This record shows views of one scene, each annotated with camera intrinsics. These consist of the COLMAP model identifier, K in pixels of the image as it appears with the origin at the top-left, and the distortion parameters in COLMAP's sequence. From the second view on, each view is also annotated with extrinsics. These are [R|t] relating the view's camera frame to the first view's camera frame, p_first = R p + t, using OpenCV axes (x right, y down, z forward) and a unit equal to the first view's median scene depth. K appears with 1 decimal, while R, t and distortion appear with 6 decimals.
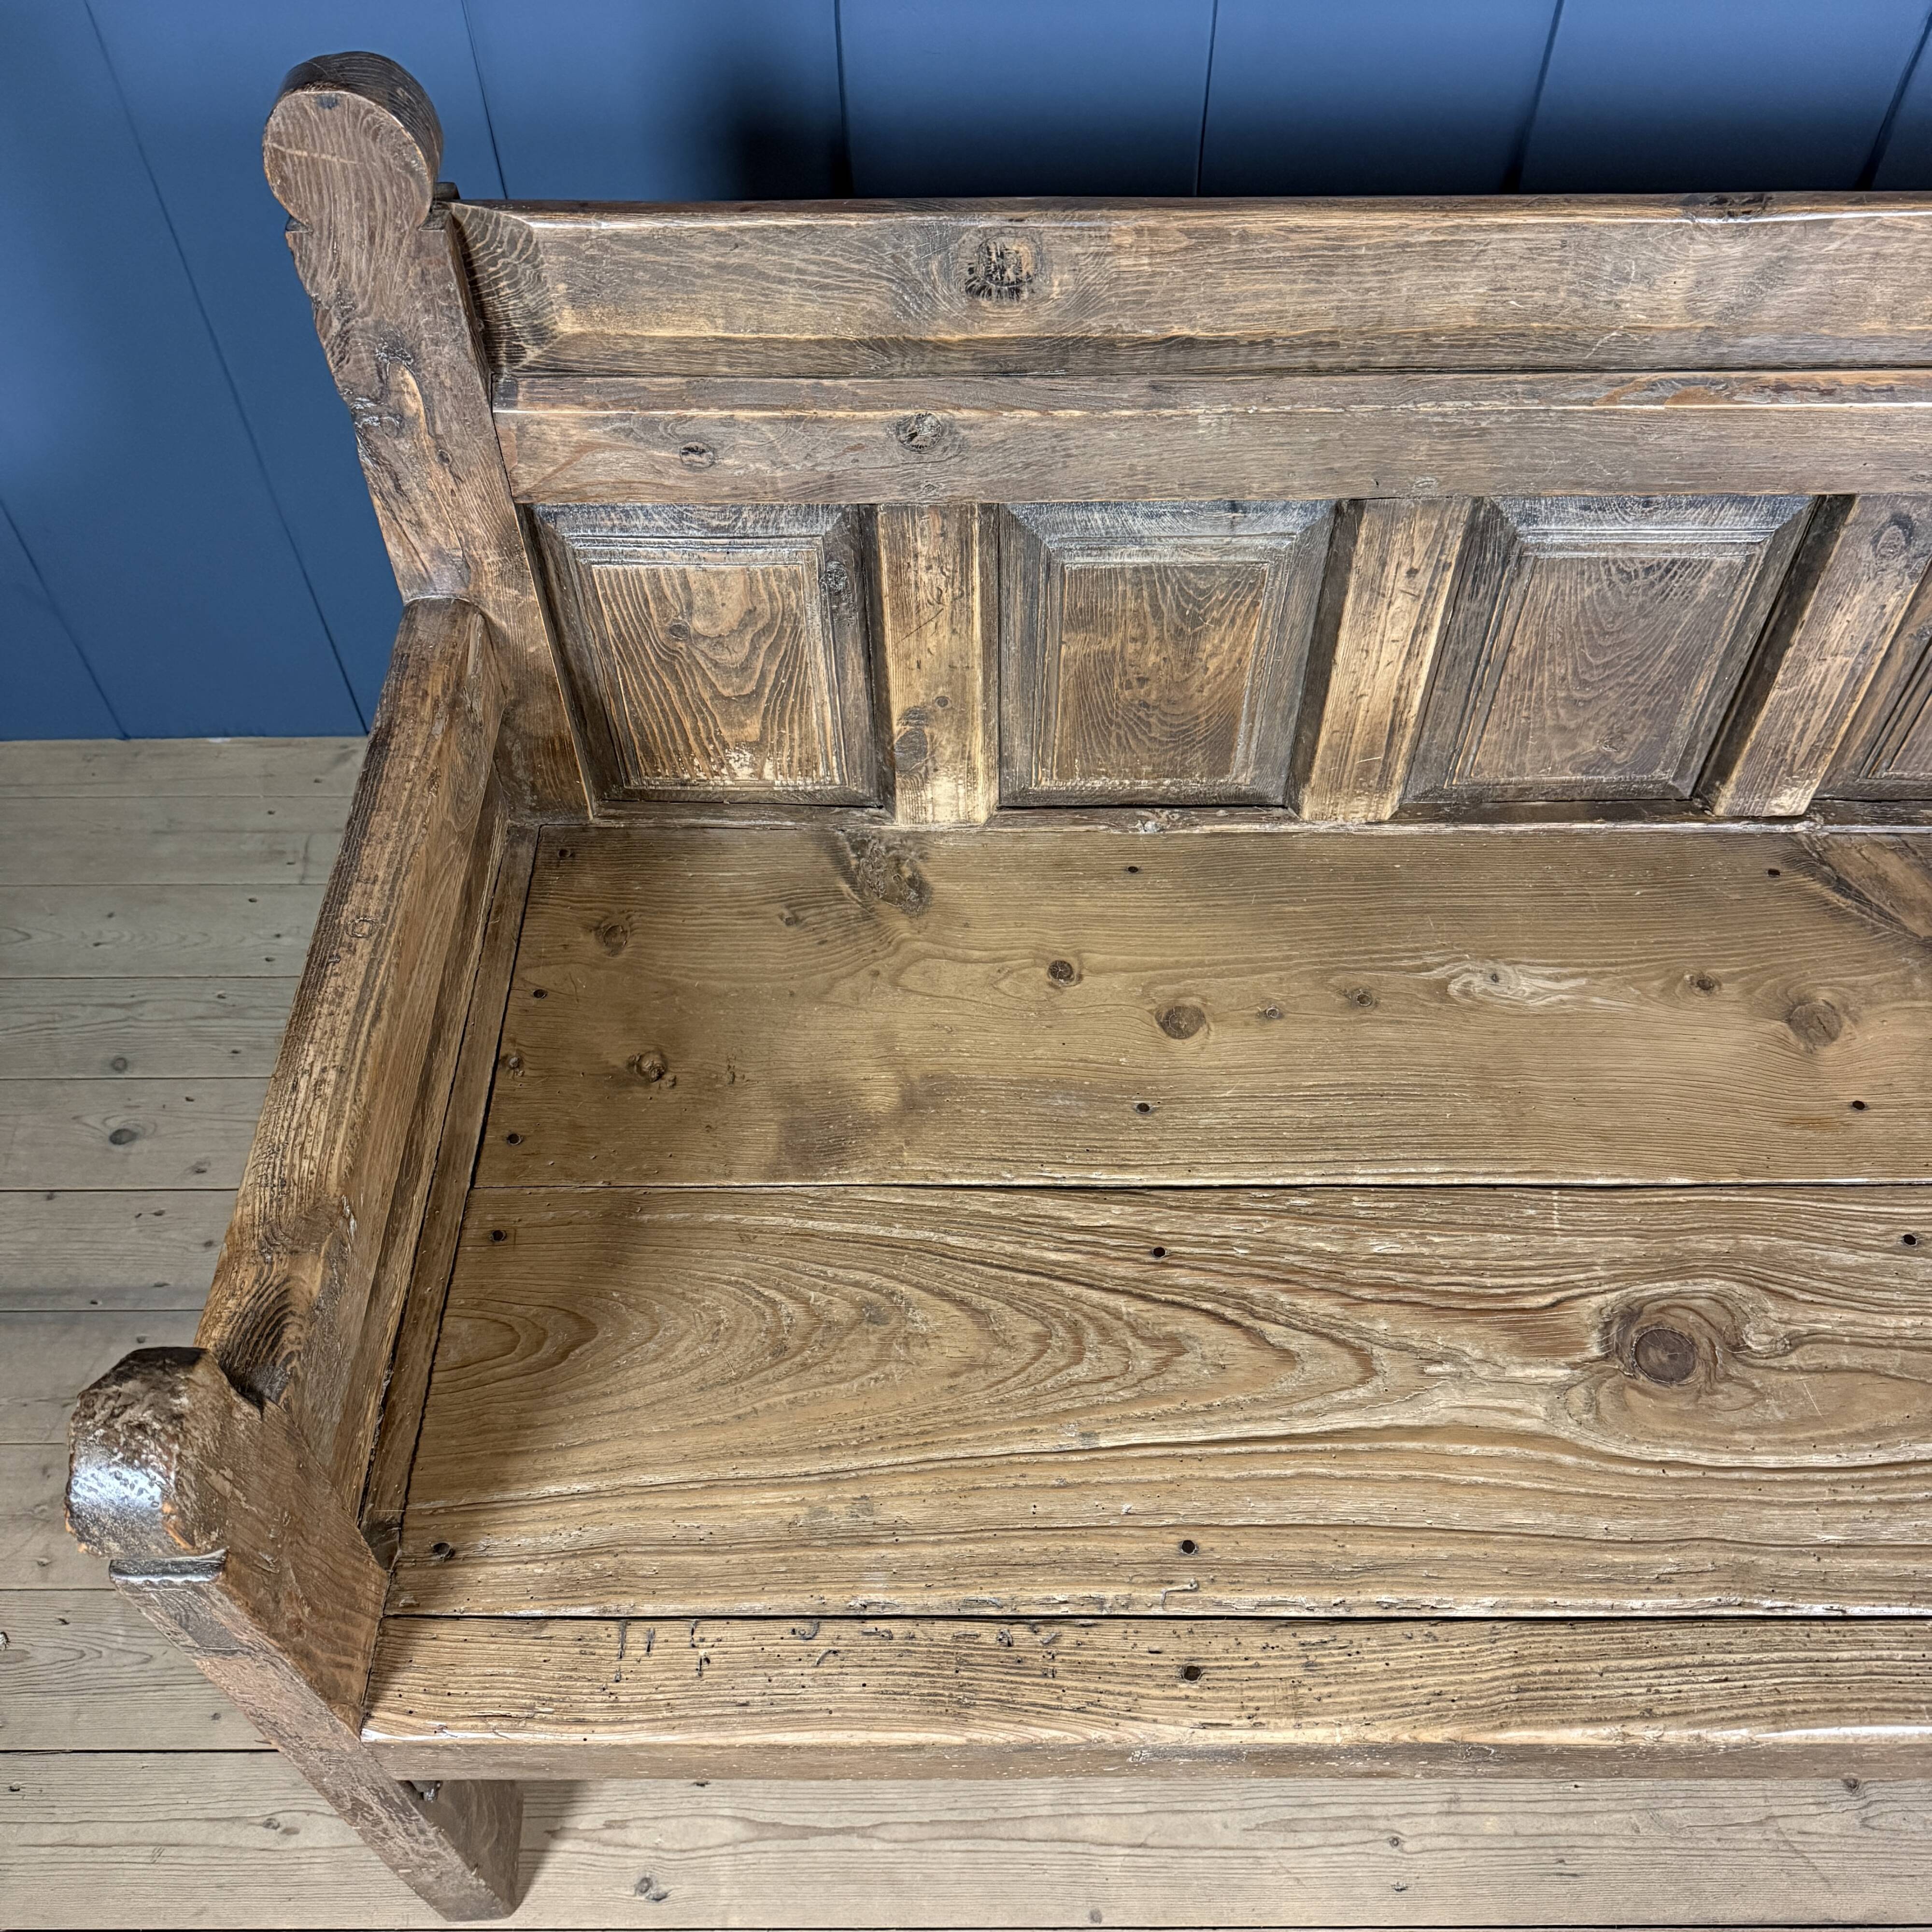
lens RADIAL K [[1795.6, 0, 960.7], [0, 1795.6, 964.0], [0, 0, 1]] dist [0.183923, -0.414779]
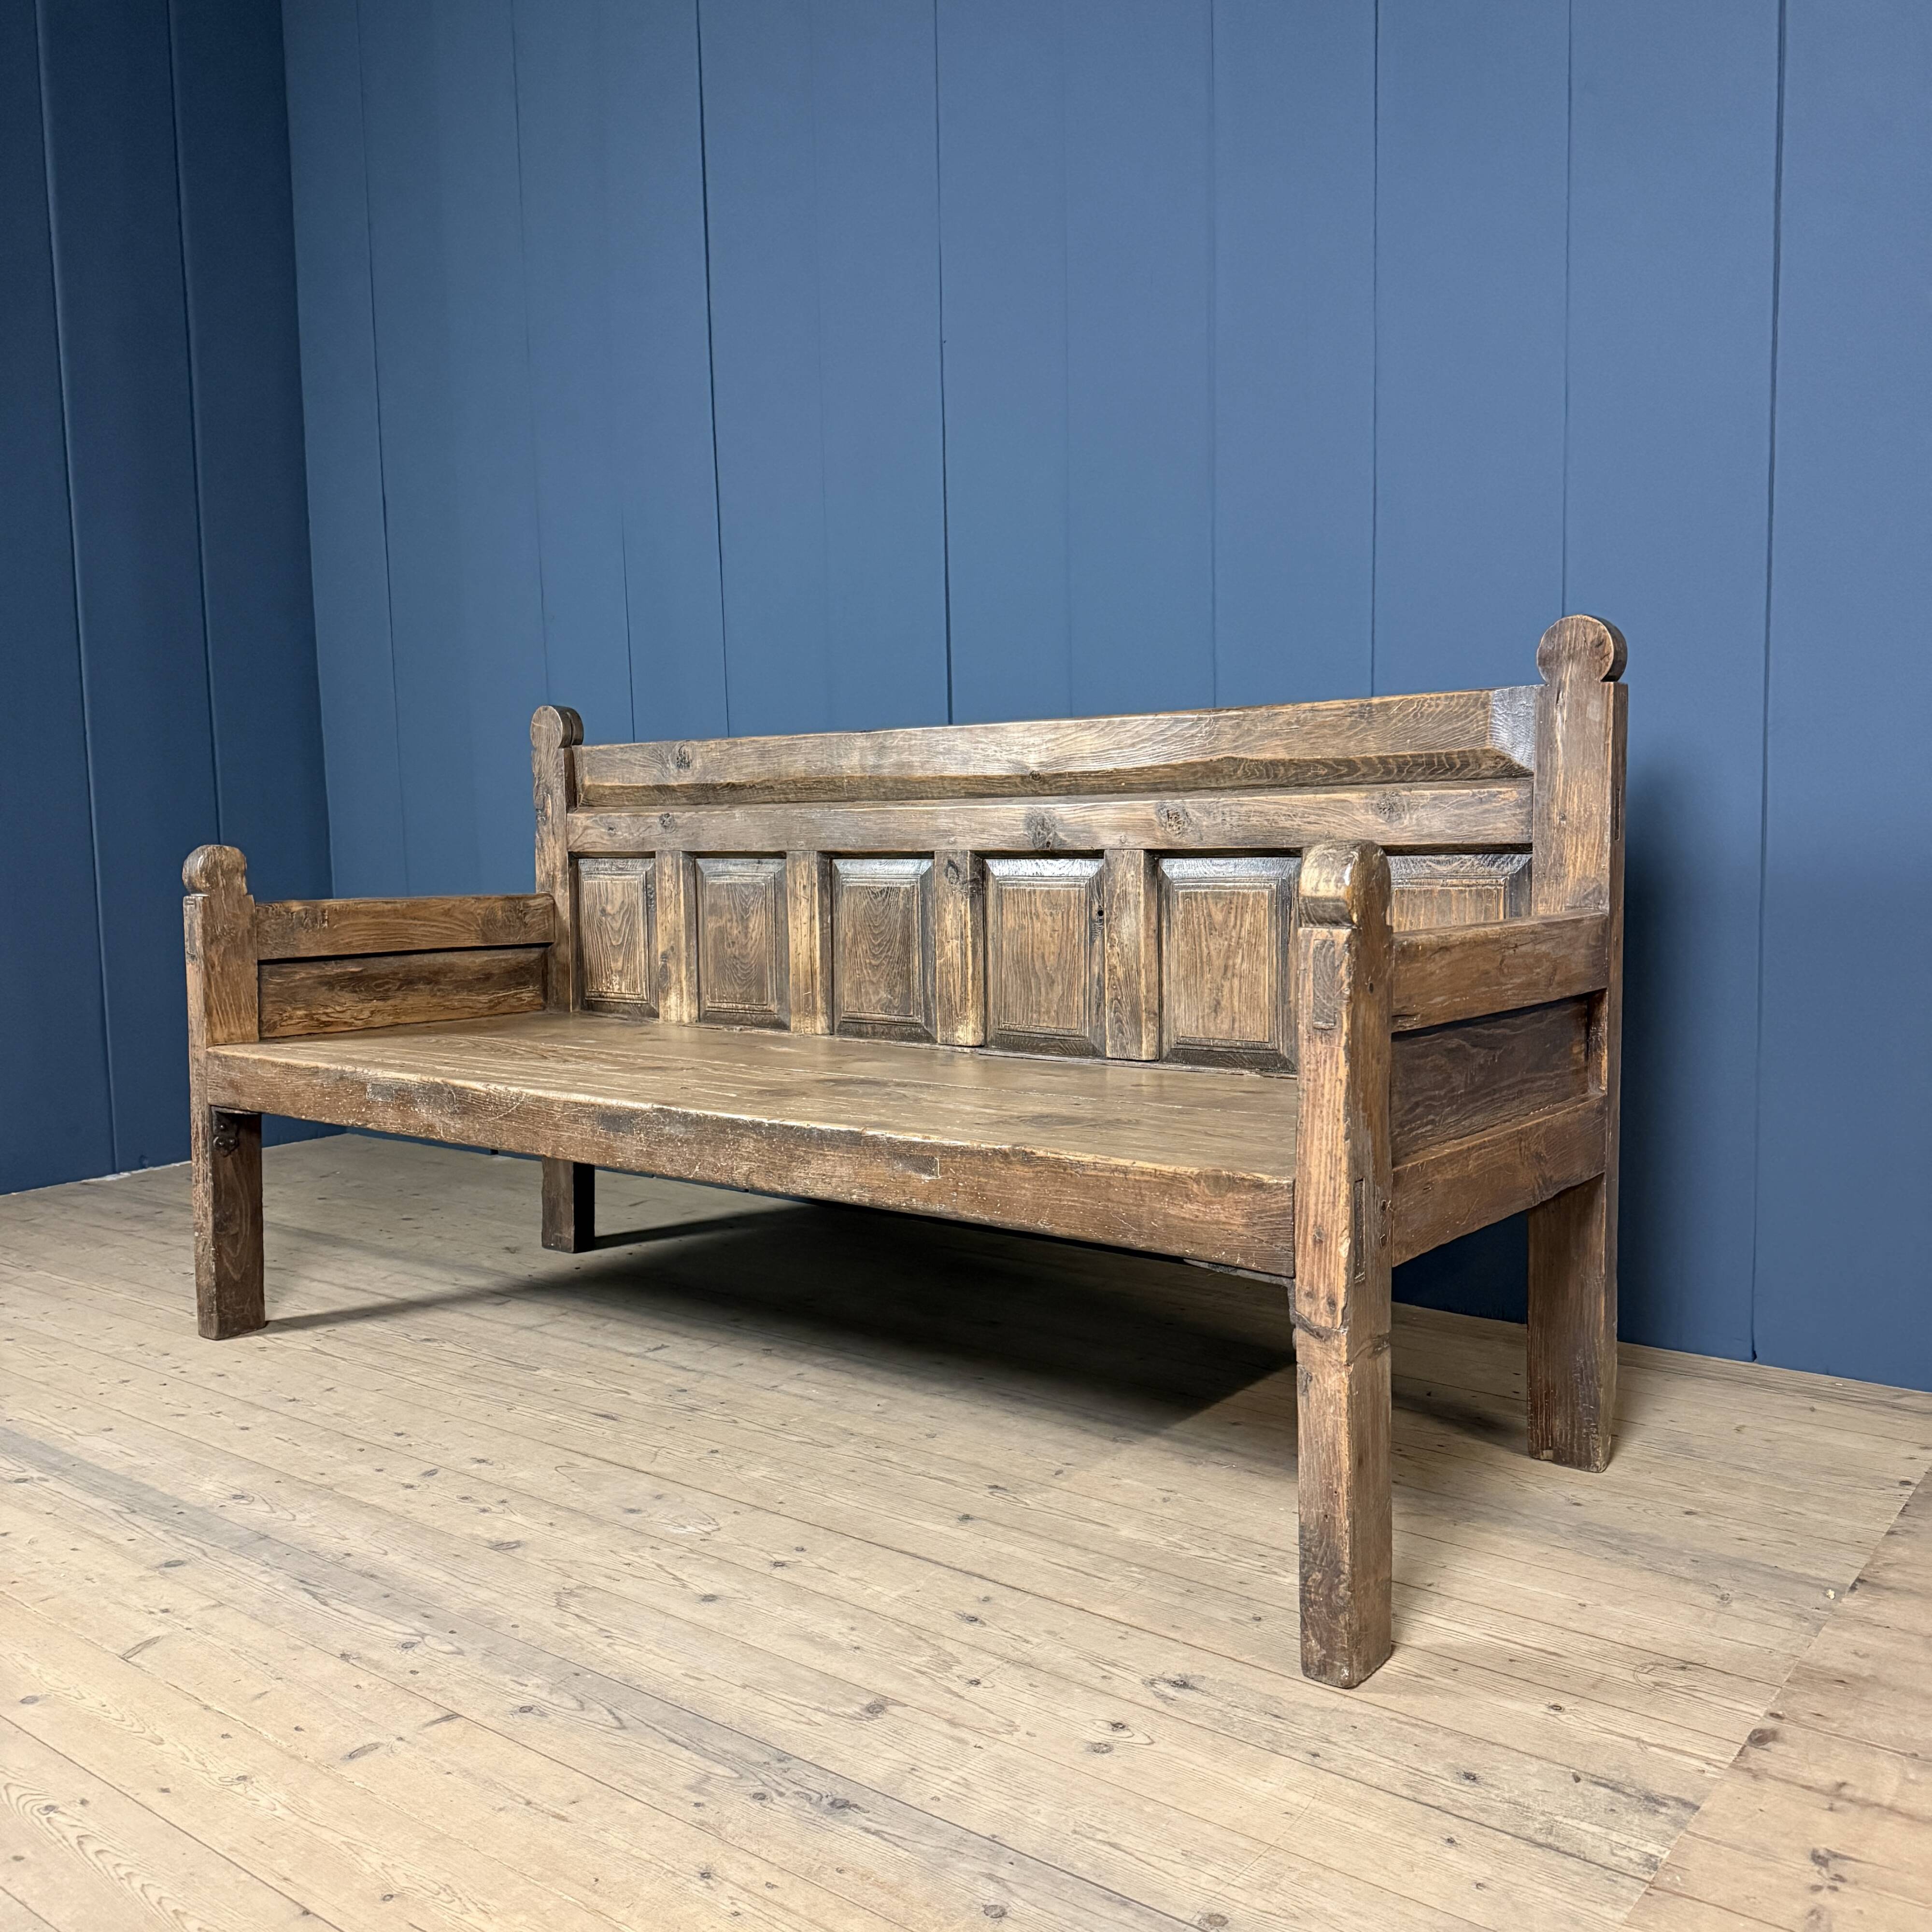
lens RADIAL K [[1787.4, 0, 961.1], [0, 1787.4, 971.0], [0, 0, 1]] dist [0.174582, -0.350627]
pose [[0.786481, 0.044651, -0.615998, 1.895990], [-0.479435, 0.672889, -0.563349, 1.113440], [0.389344, 0.738394, 0.550622, -0.160522]]
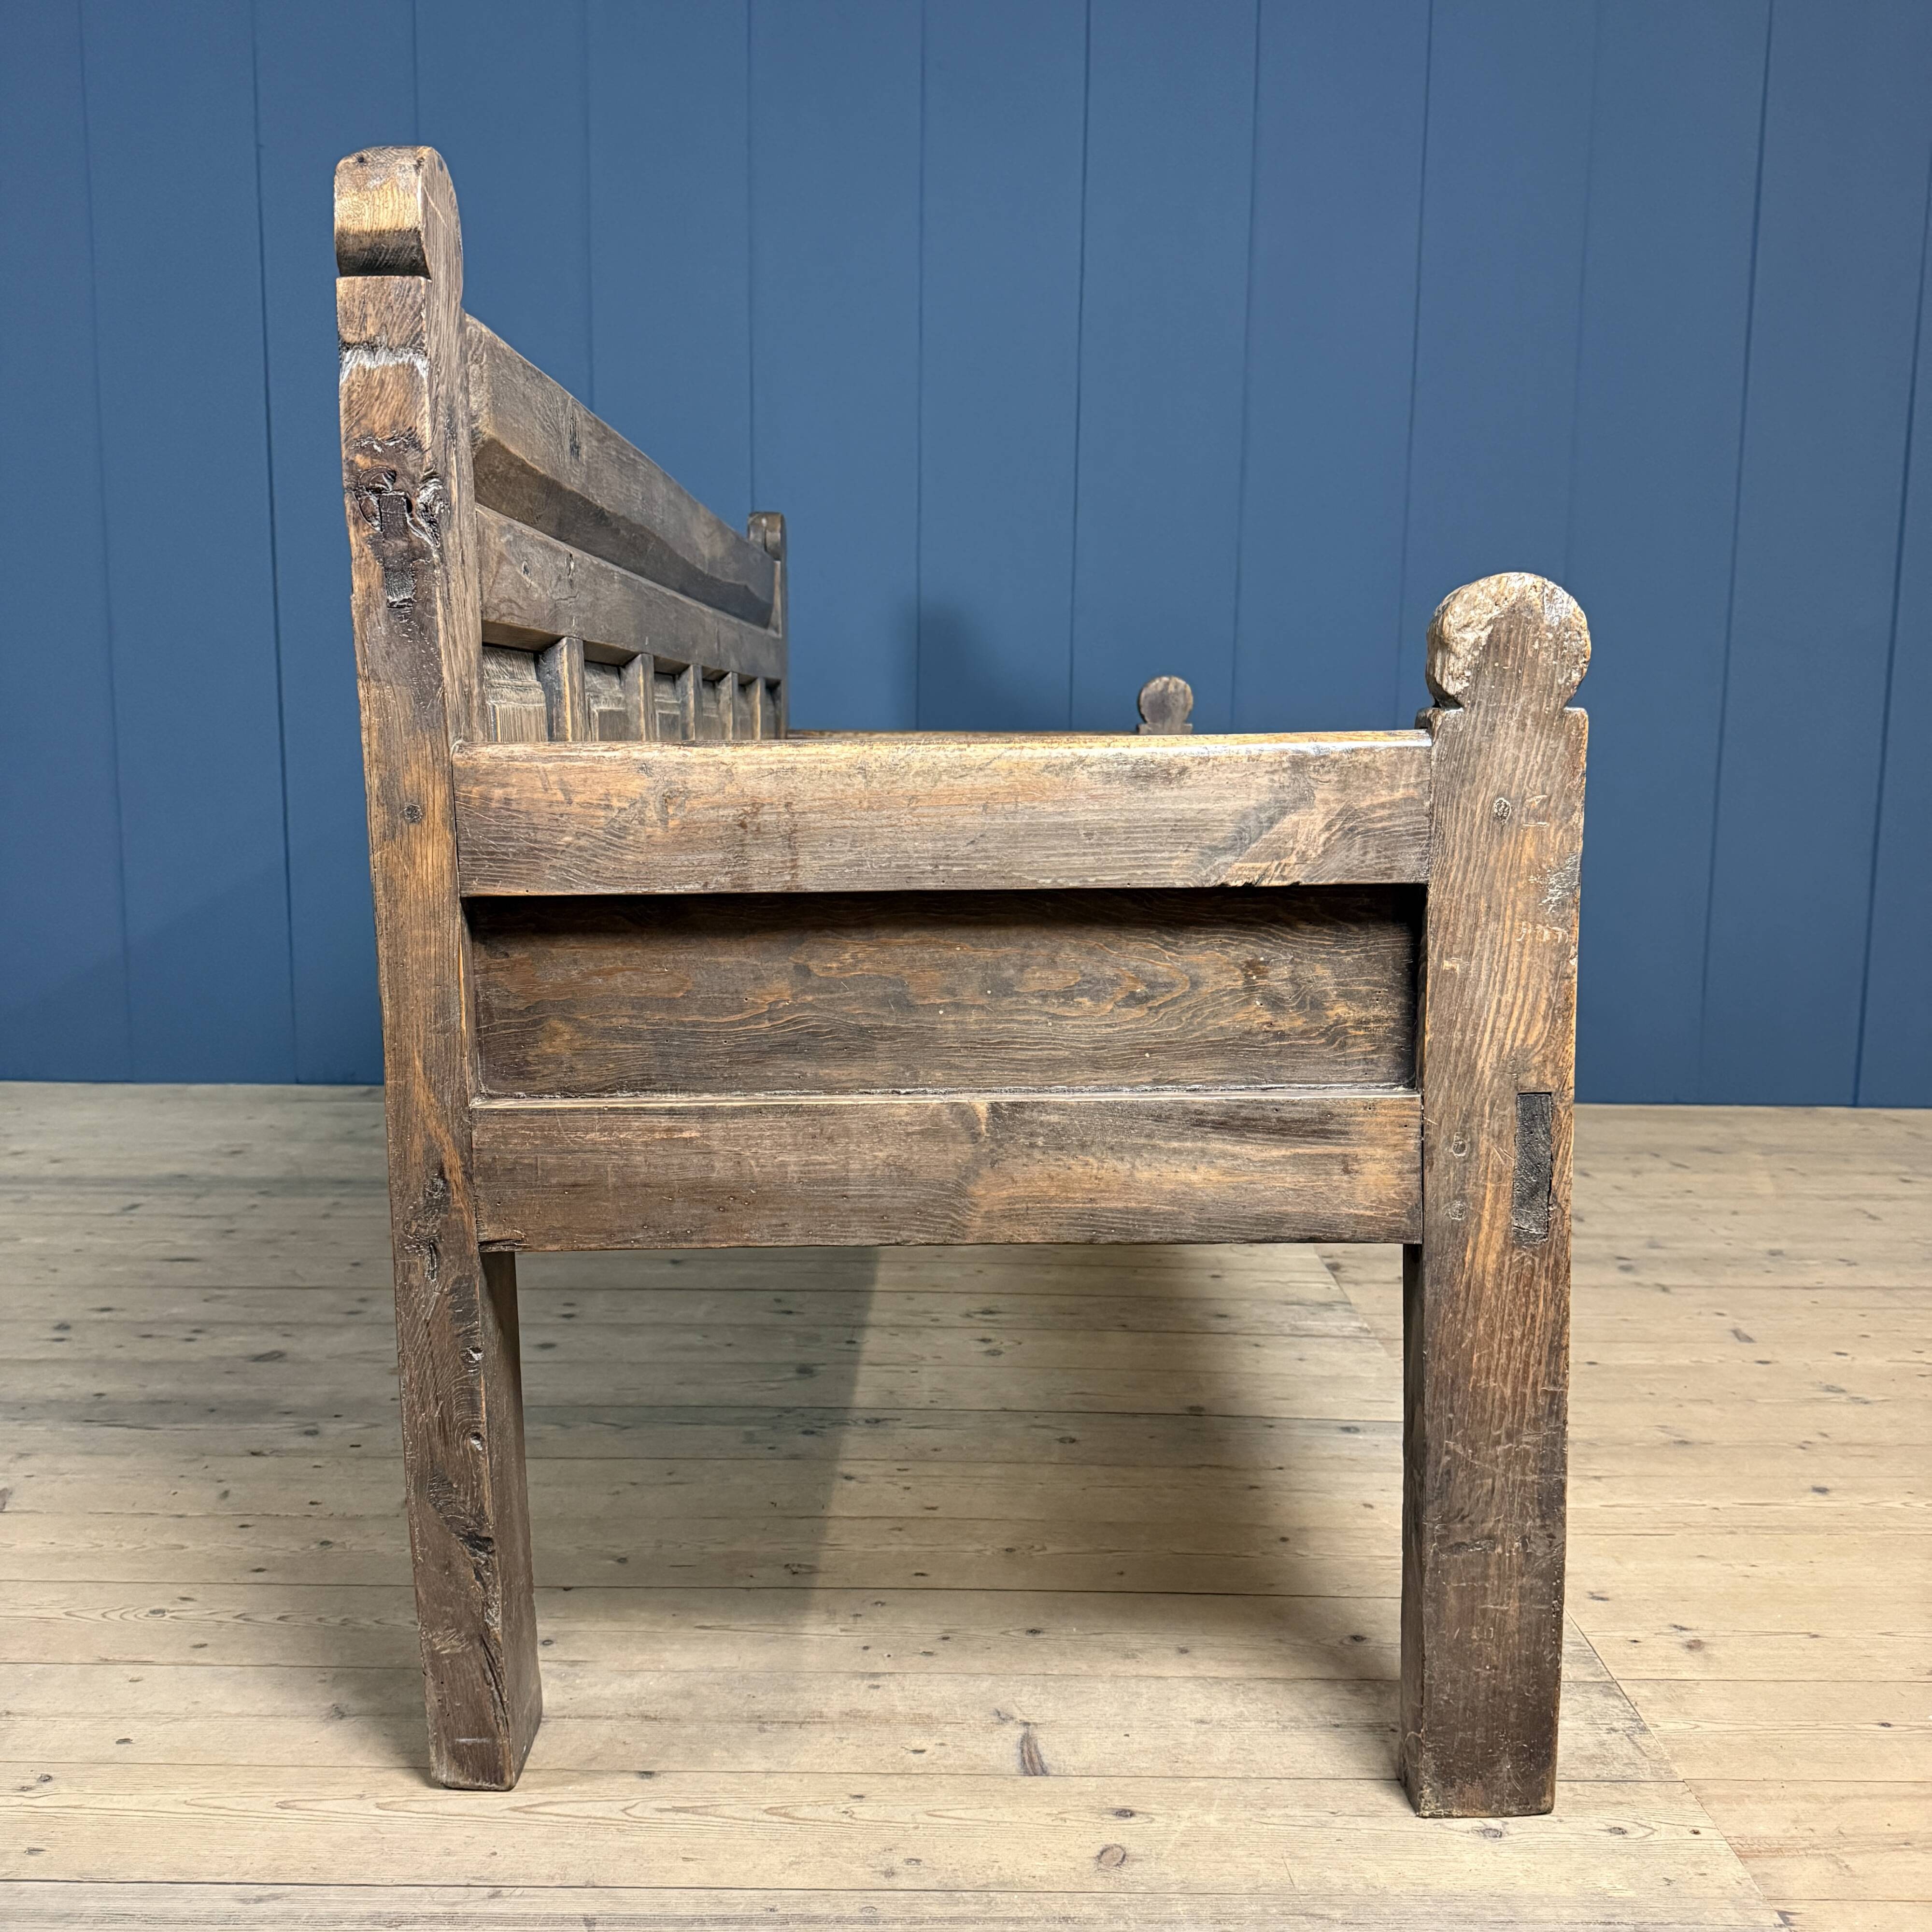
lens RADIAL K [[1787.7, 0, 969.0], [0, 1787.7, 966.0], [0, 0, 1]] dist [0.179267, -0.361975]
pose [[0.999779, 0.019052, 0.008865, 1.162854], [-0.007226, 0.707851, -0.706325, 1.610772], [-0.019732, 0.706105, 0.707832, -0.405077]]
